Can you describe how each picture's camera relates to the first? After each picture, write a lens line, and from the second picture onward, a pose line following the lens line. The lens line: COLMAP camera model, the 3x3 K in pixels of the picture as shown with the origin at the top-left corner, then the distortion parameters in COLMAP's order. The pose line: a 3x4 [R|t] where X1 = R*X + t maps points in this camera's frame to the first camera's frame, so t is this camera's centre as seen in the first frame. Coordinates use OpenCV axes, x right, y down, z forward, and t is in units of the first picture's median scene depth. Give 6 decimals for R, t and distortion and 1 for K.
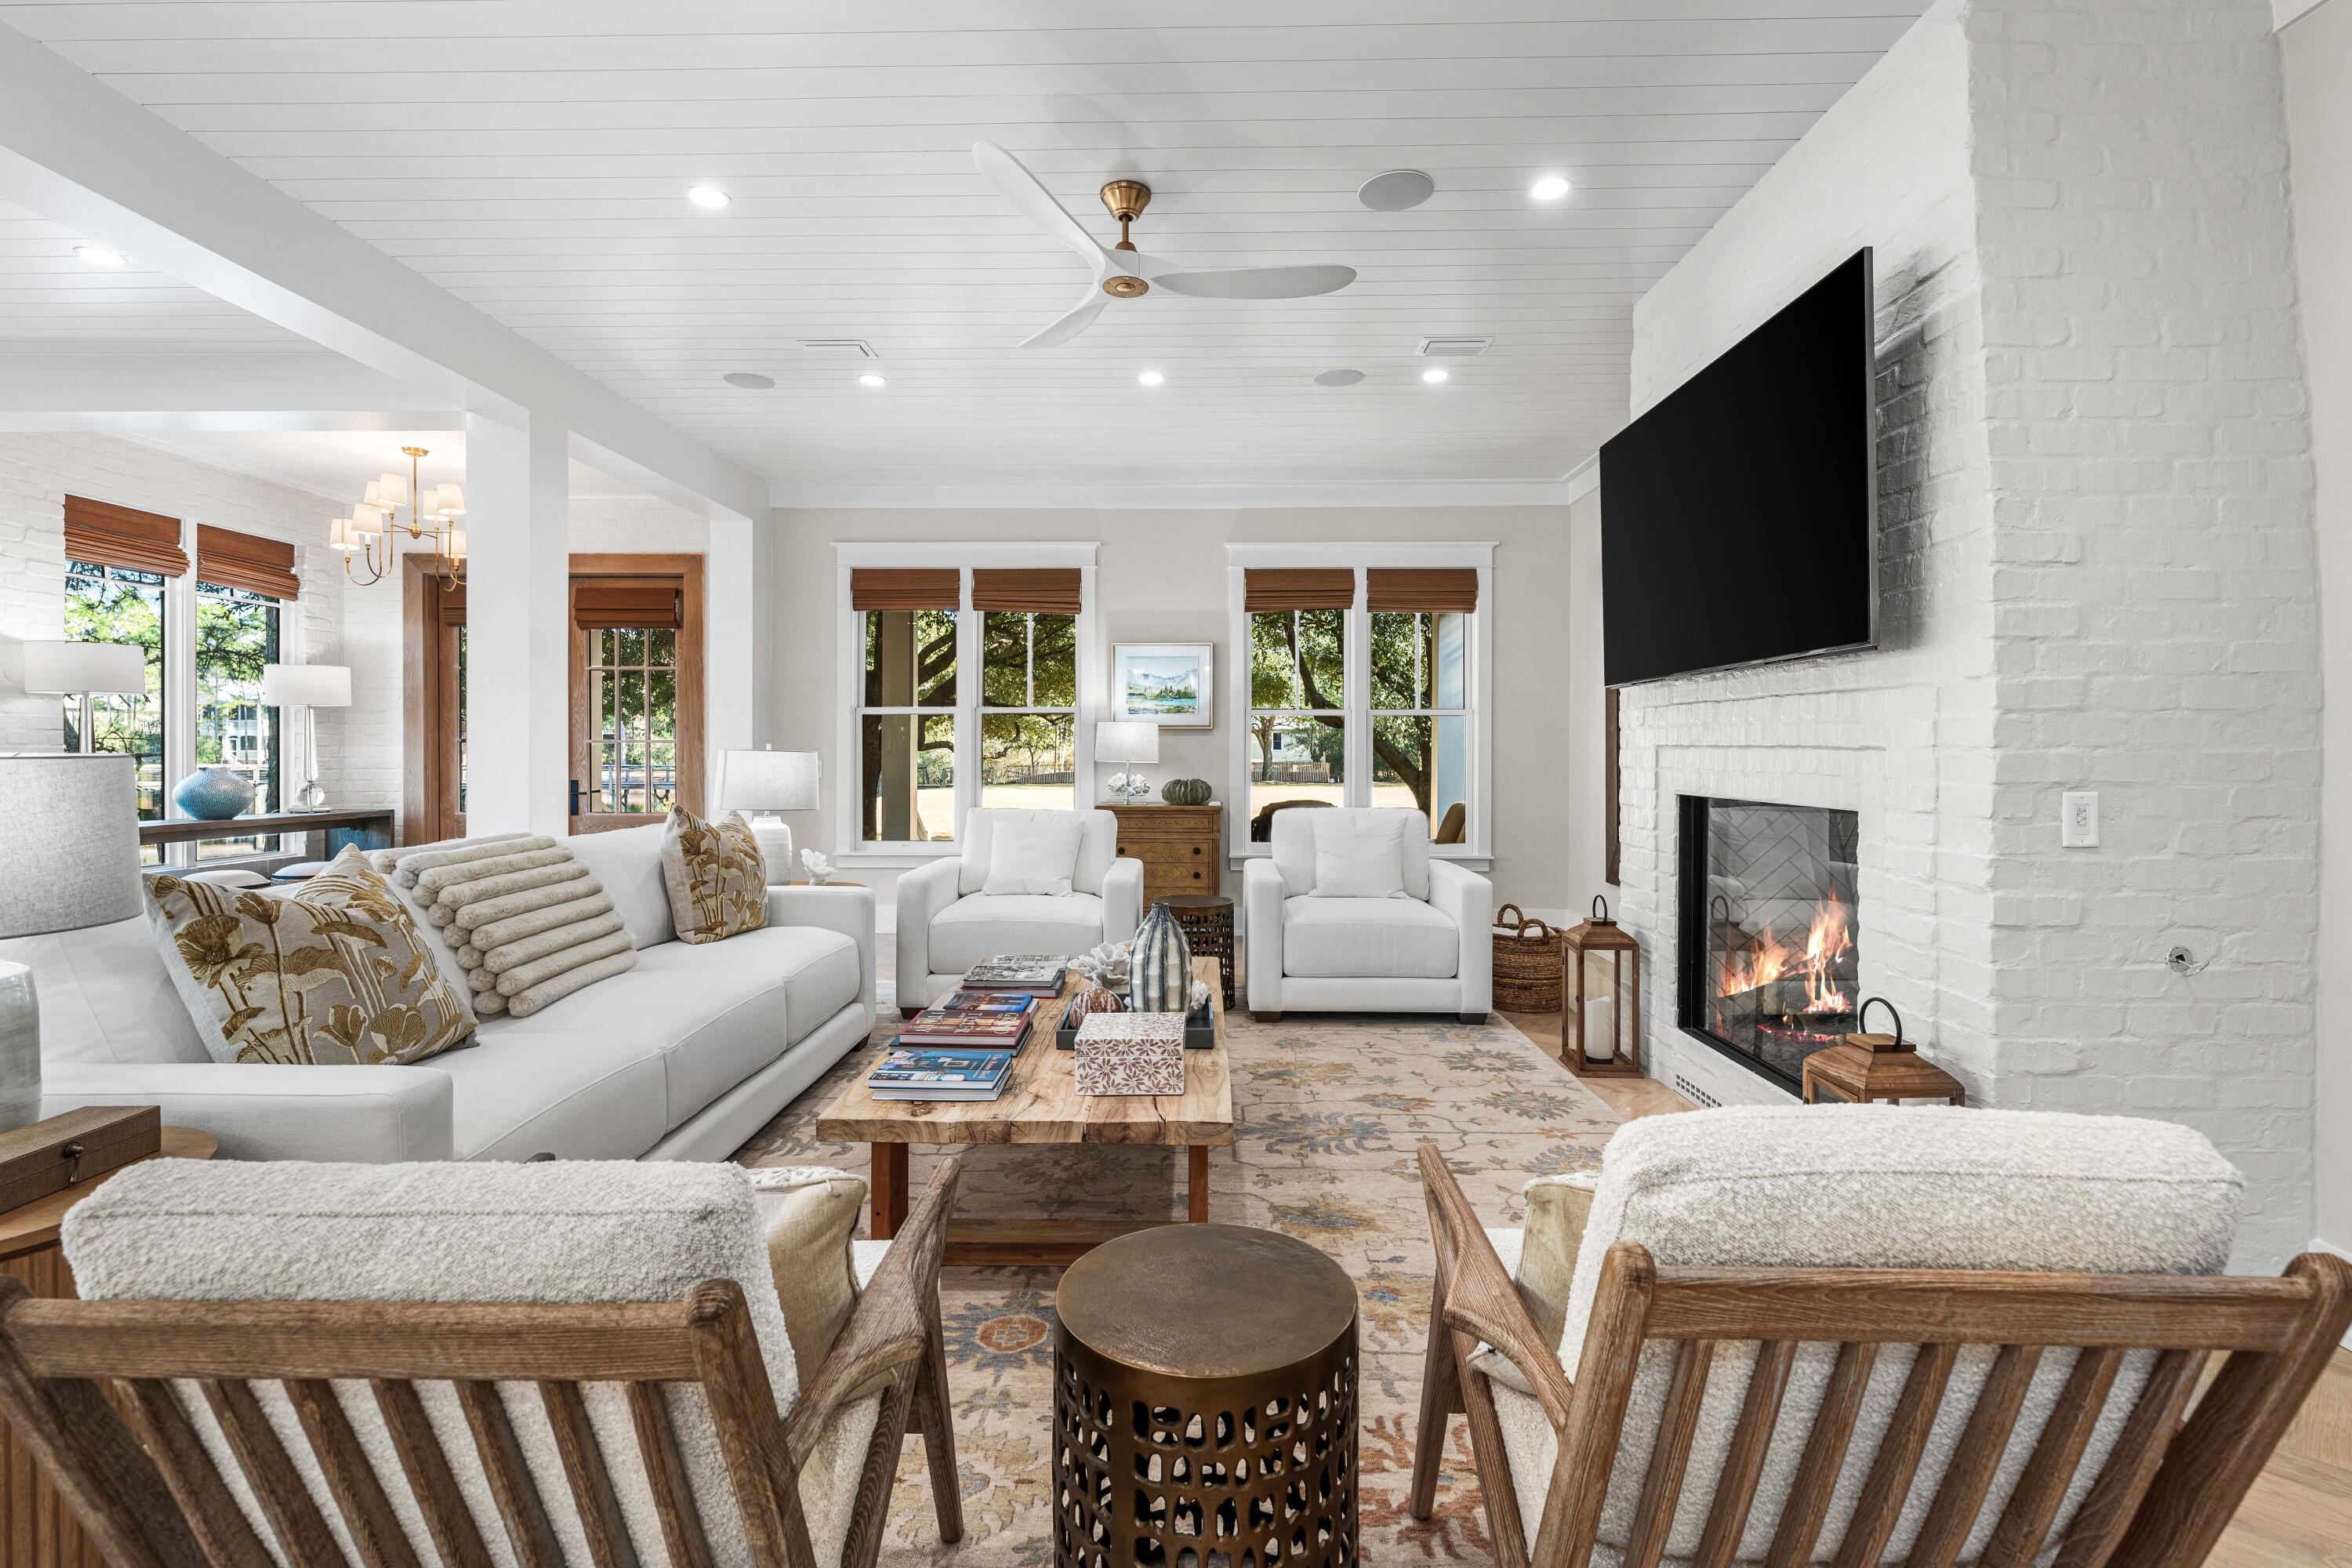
lens RADIAL K [[1059.7, 0, 1182.1], [0, 1059.7, 758.2], [0, 0, 1]] dist [0.002208, 0.000069]
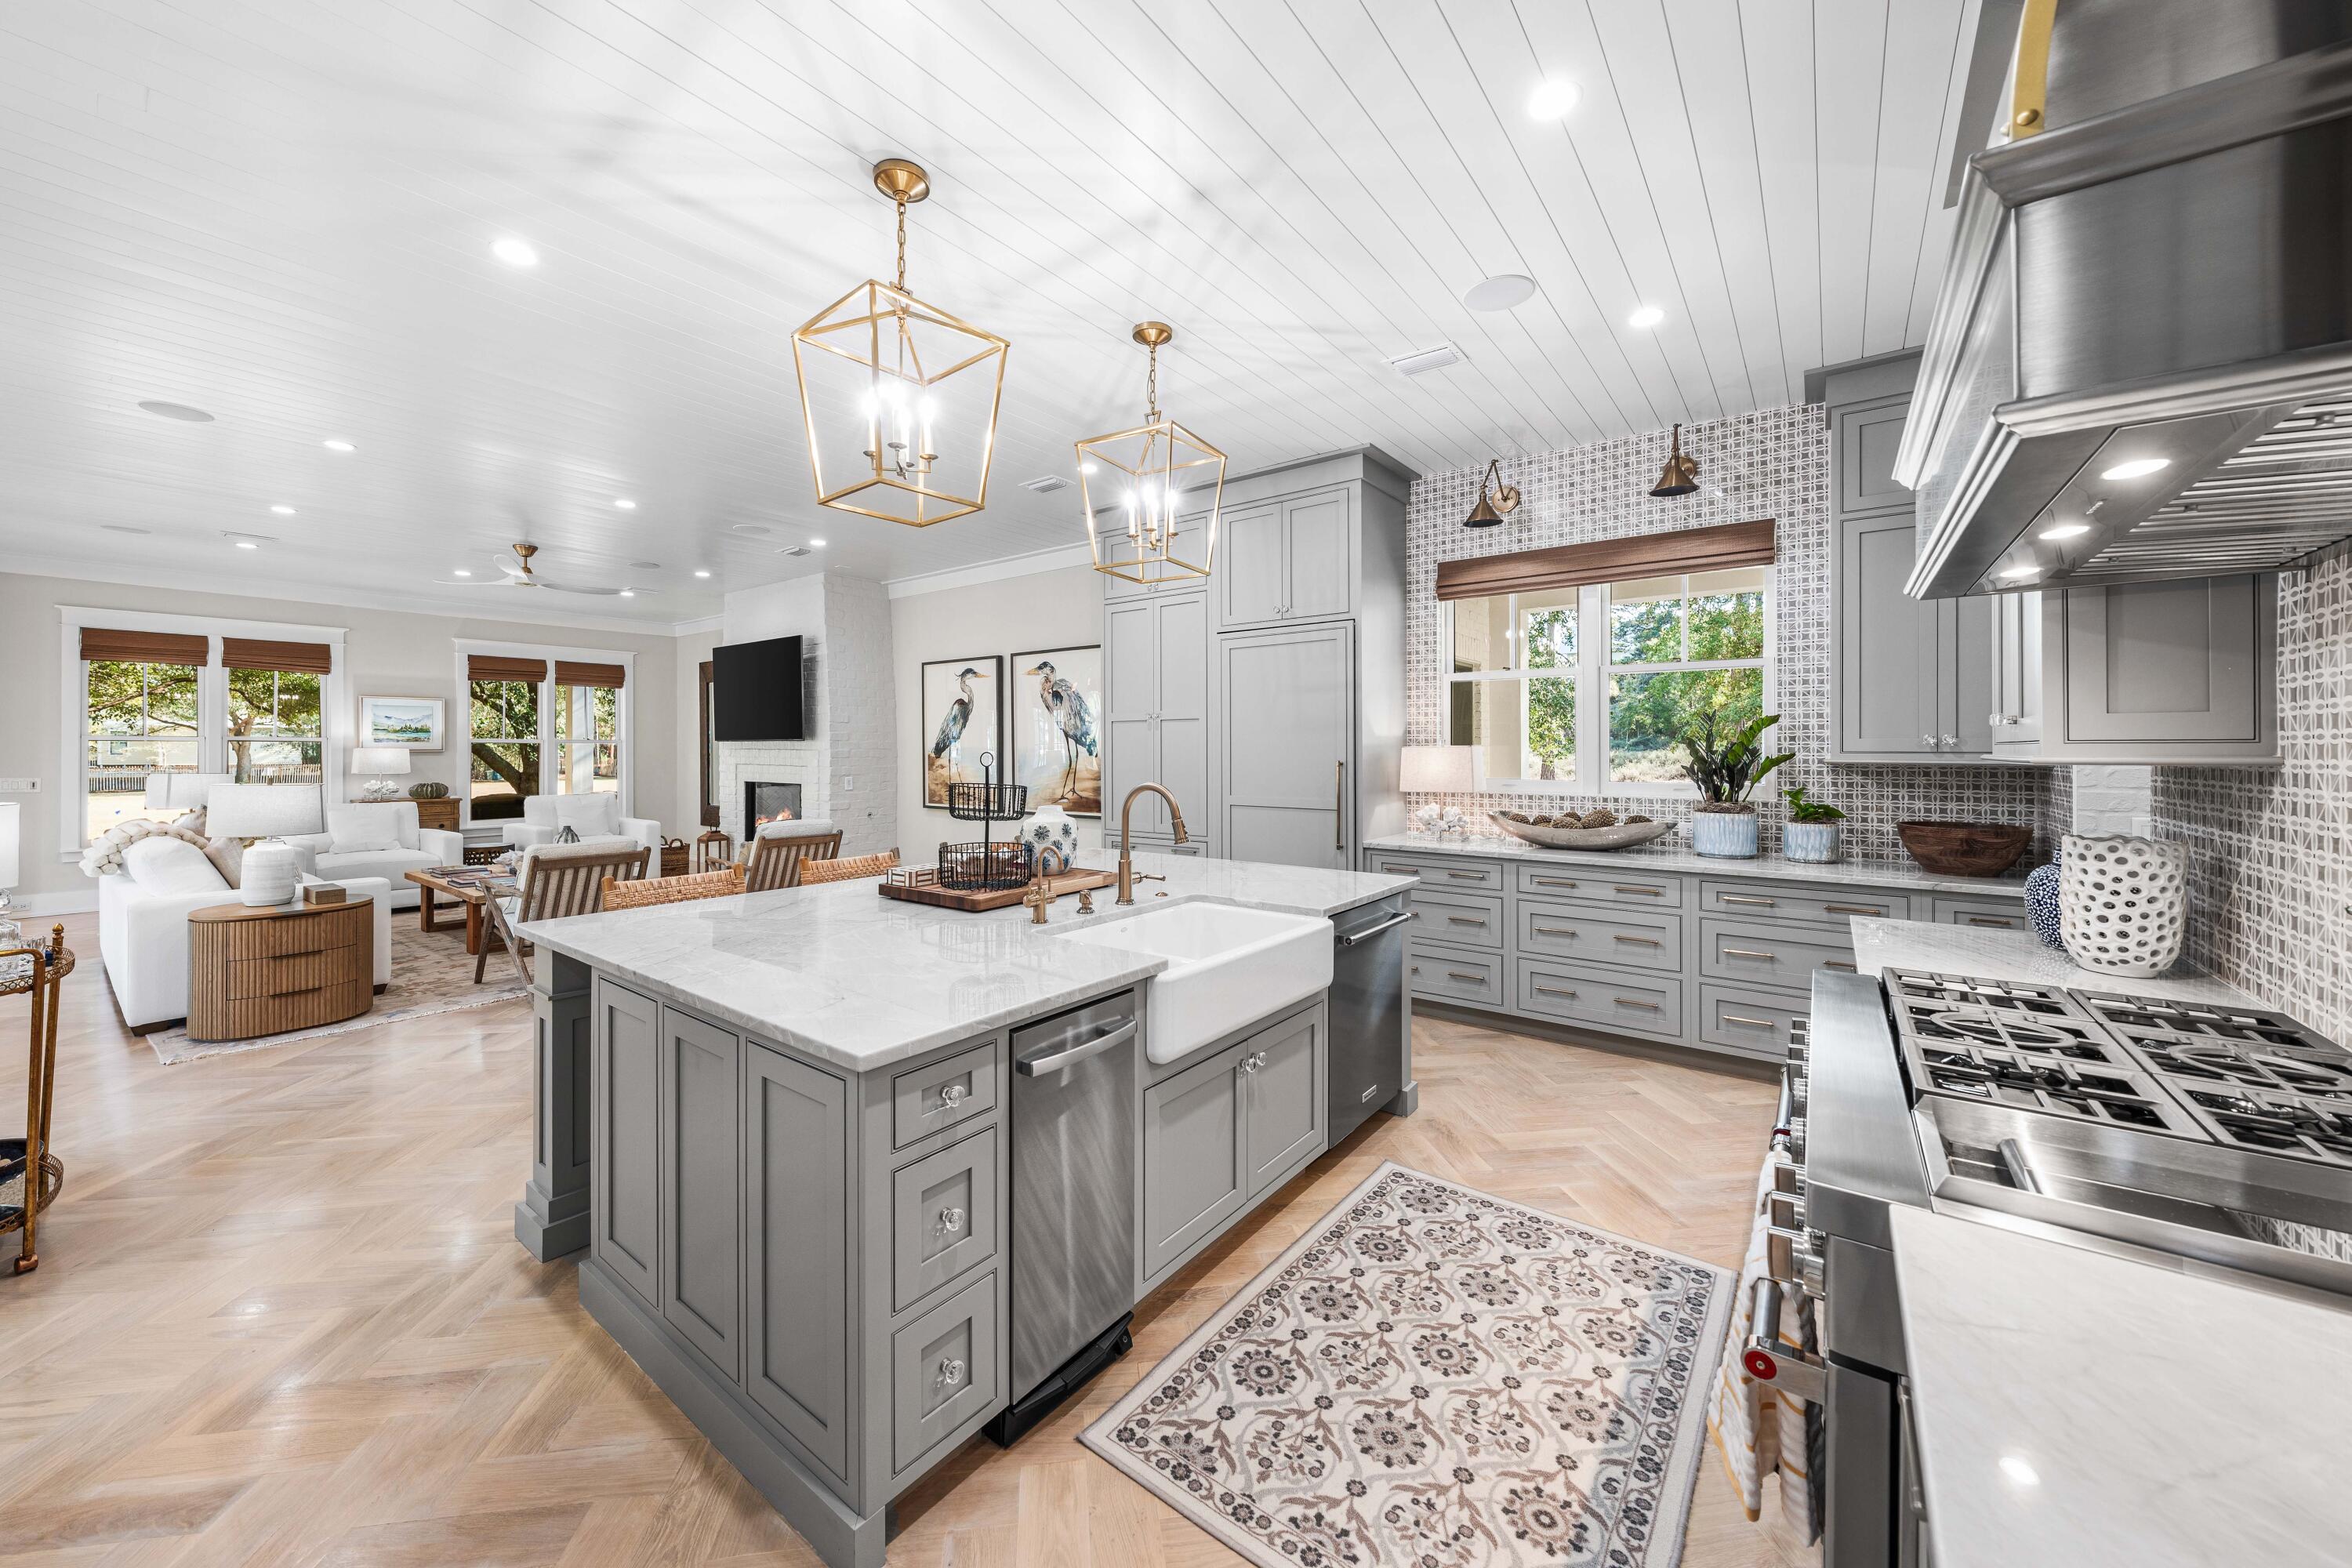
lens RADIAL K [[840.4, 0, 1171.3], [0, 840.4, 692.3], [0, 0, 1]] dist [0.013017, -0.000374]
pose [[0.592029, 0.053095, 0.804166, -0.440355], [0.005760, 0.997523, -0.070102, -0.025194], [-0.805896, 0.046134, 0.590257, -0.823419]]
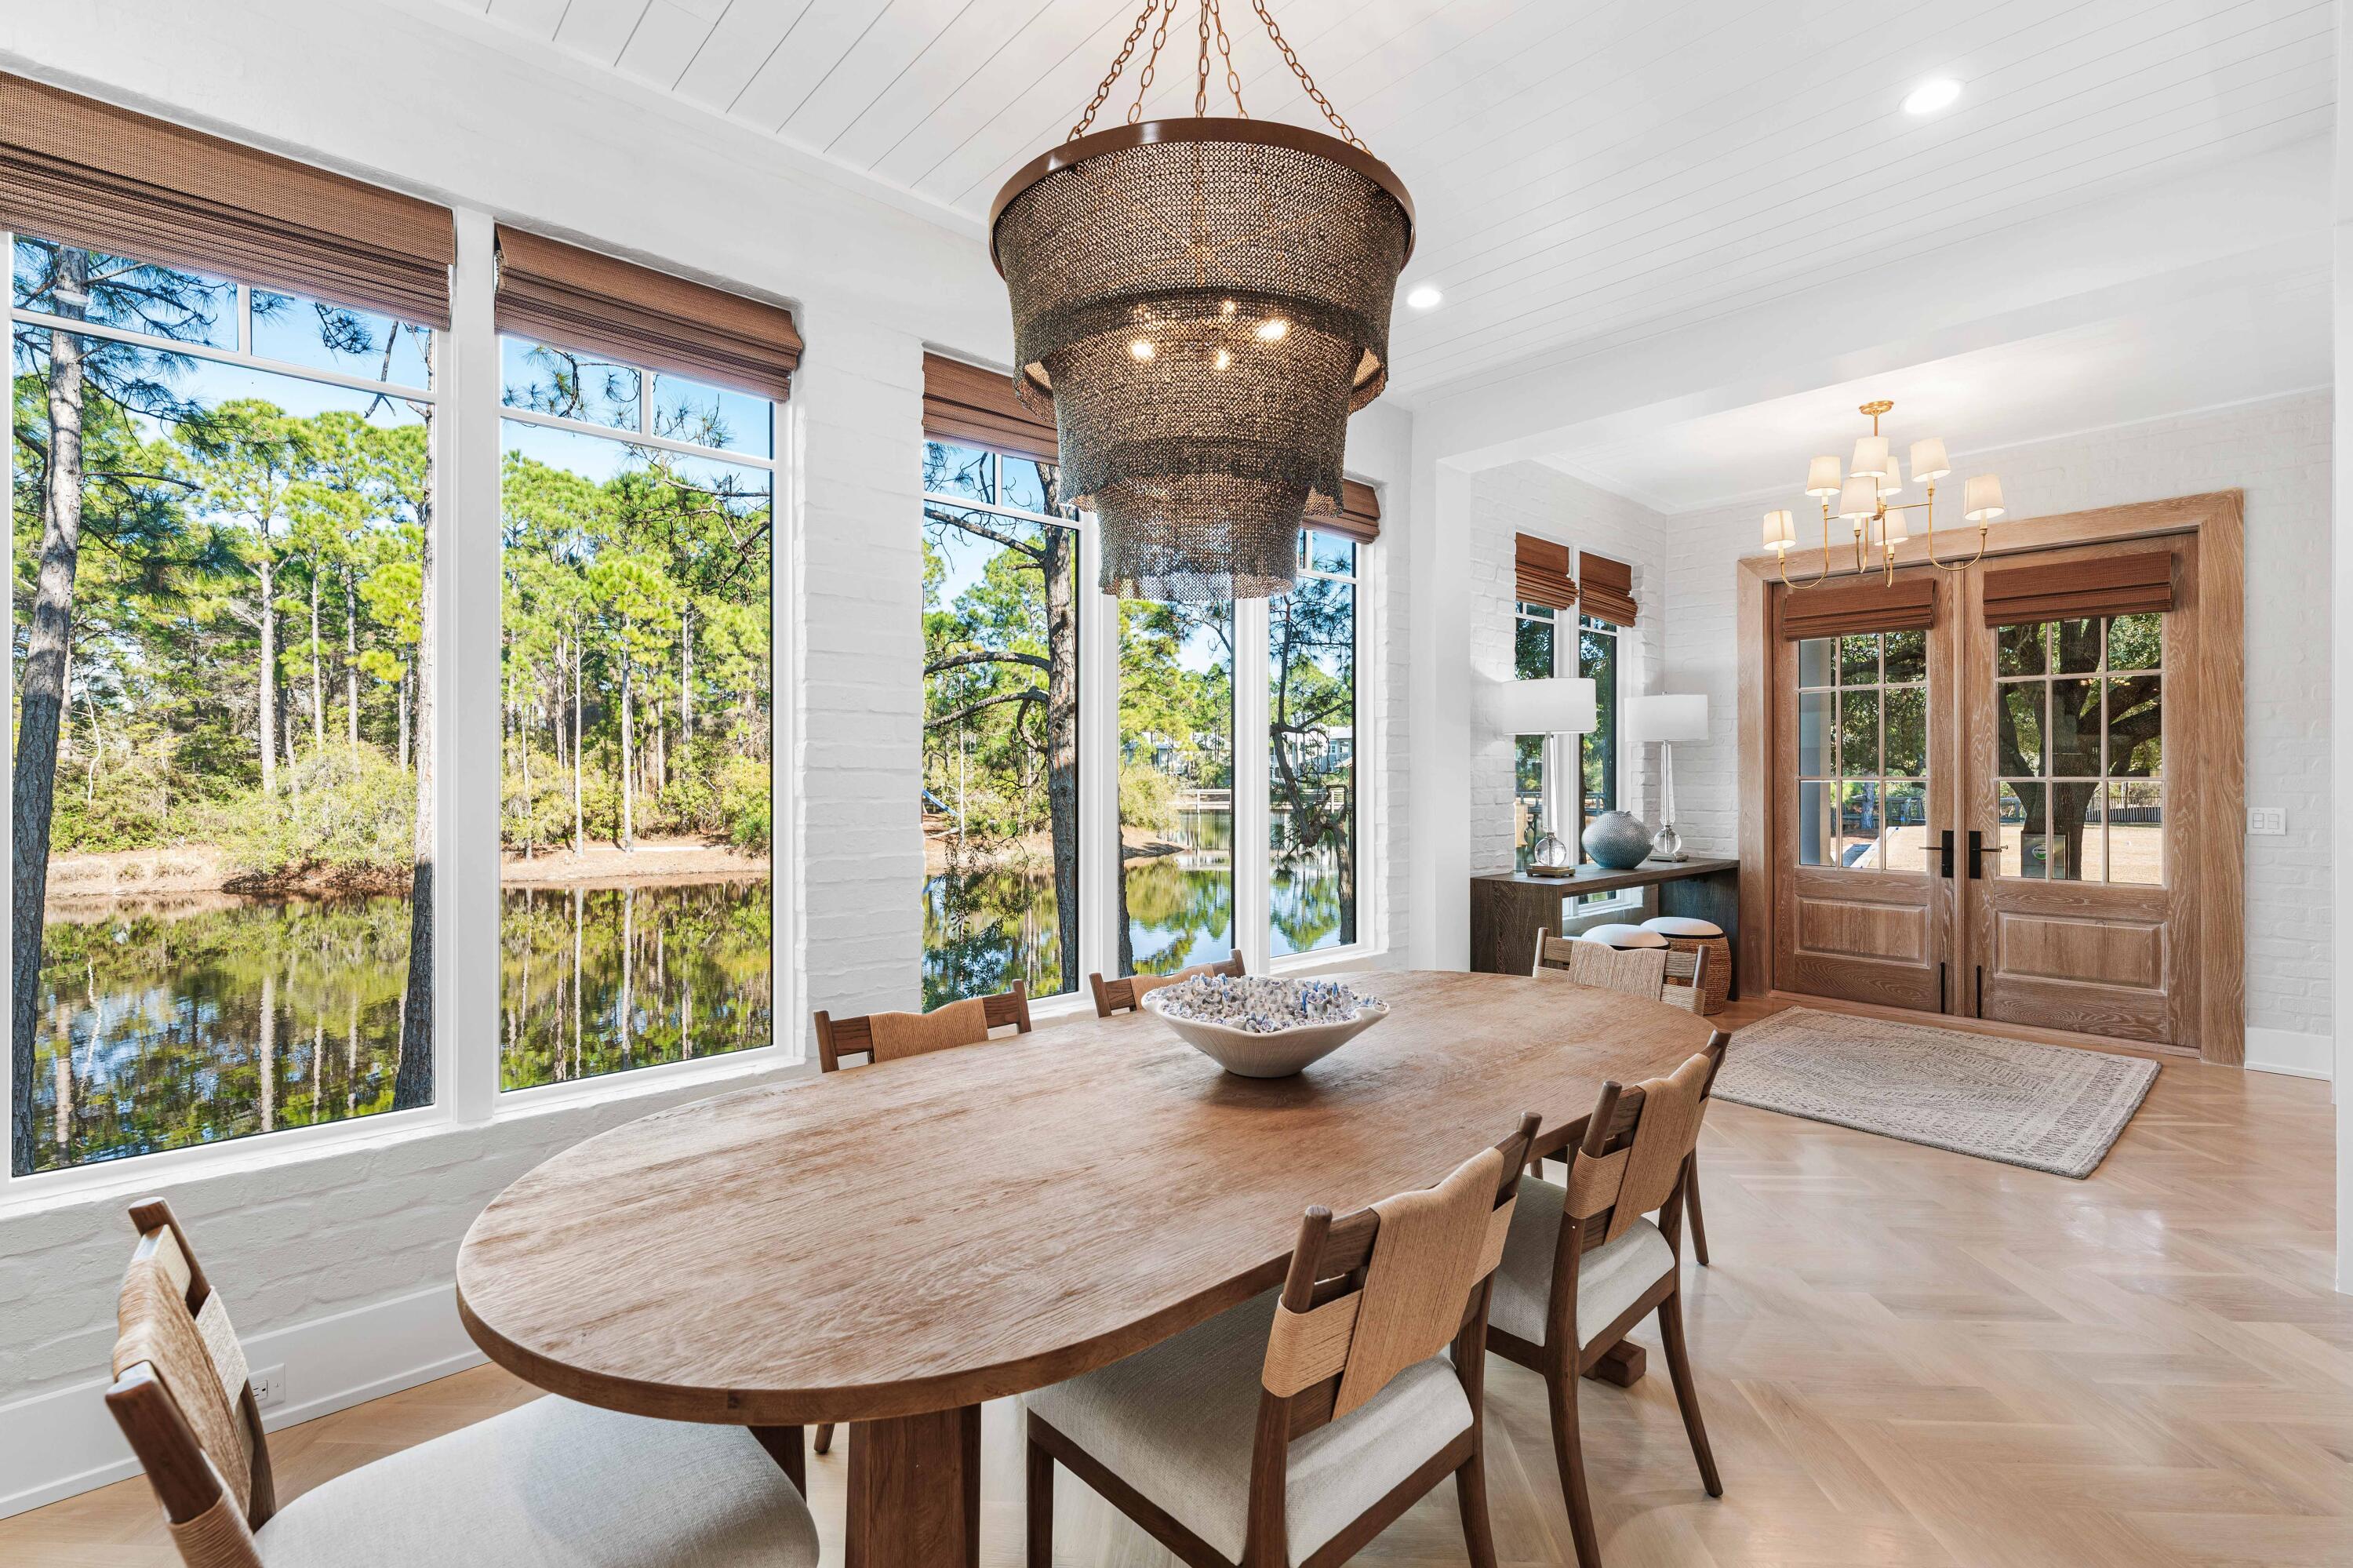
lens RADIAL K [[1051.3, 0, 1178.7], [0, 1051.3, 775.8], [0, 0, 1]] dist [0.000701, -0.000024]
pose [[0.690095, -0.003093, -0.723712, -0.546587], [-0.003095, 0.999969, -0.007225, -0.014231], [0.723712, 0.007225, 0.690064, 0.111067]]
